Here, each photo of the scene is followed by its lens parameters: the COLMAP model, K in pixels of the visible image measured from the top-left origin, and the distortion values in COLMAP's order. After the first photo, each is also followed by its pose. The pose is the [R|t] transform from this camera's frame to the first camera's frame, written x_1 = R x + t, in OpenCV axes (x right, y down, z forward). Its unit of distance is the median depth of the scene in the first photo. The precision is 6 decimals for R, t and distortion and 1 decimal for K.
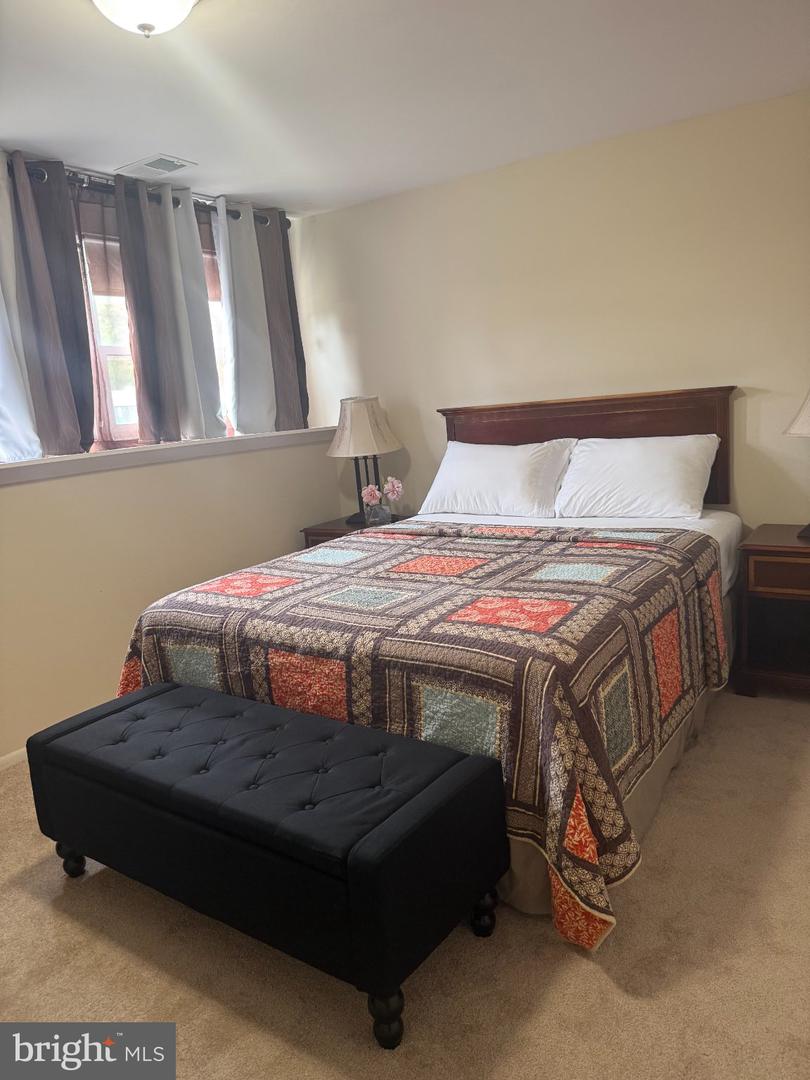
lens RADIAL K [[774.5, 0, 402.3], [0, 774.5, 531.0], [0, 0, 1]] dist [0.010020, -0.010312]
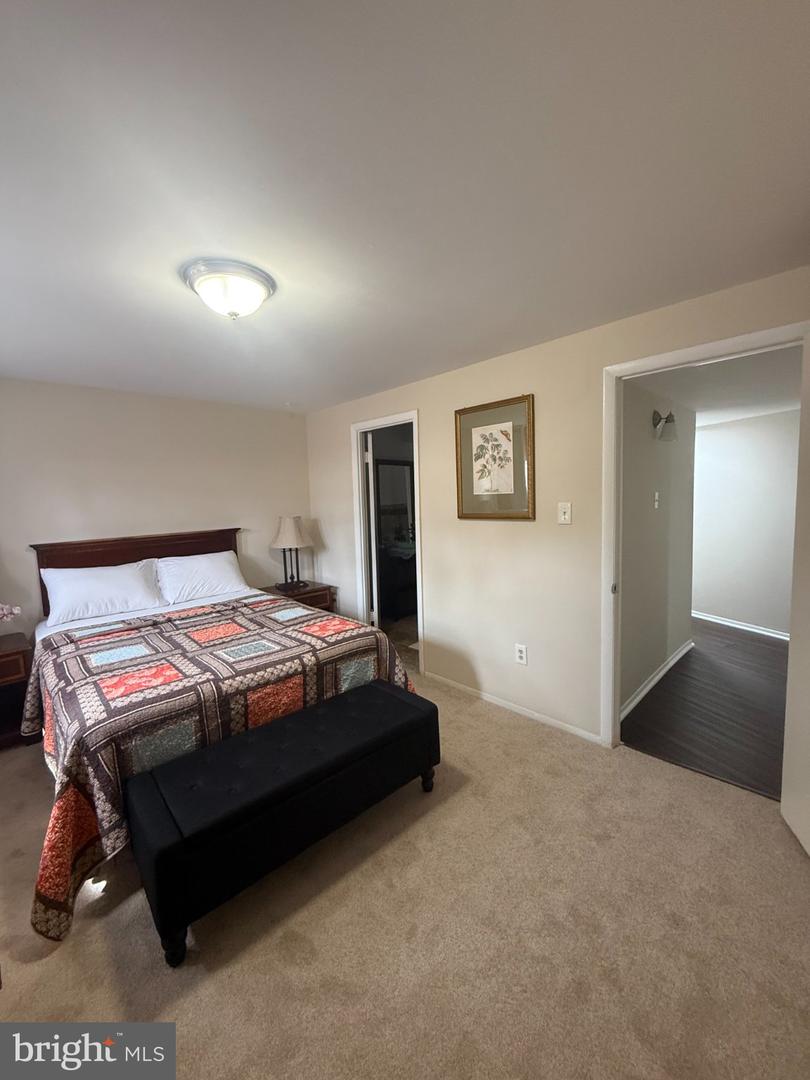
lens RADIAL K [[428.0, 0, 407.8], [0, 428.0, 544.5], [0, 0, 1]] dist [-0.001596, 0.000279]
pose [[0.199658, -0.038236, 0.979119, -0.892453], [0.178209, 0.983991, 0.002087, -0.082174], [-0.963524, 0.174071, 0.203275, 0.435956]]
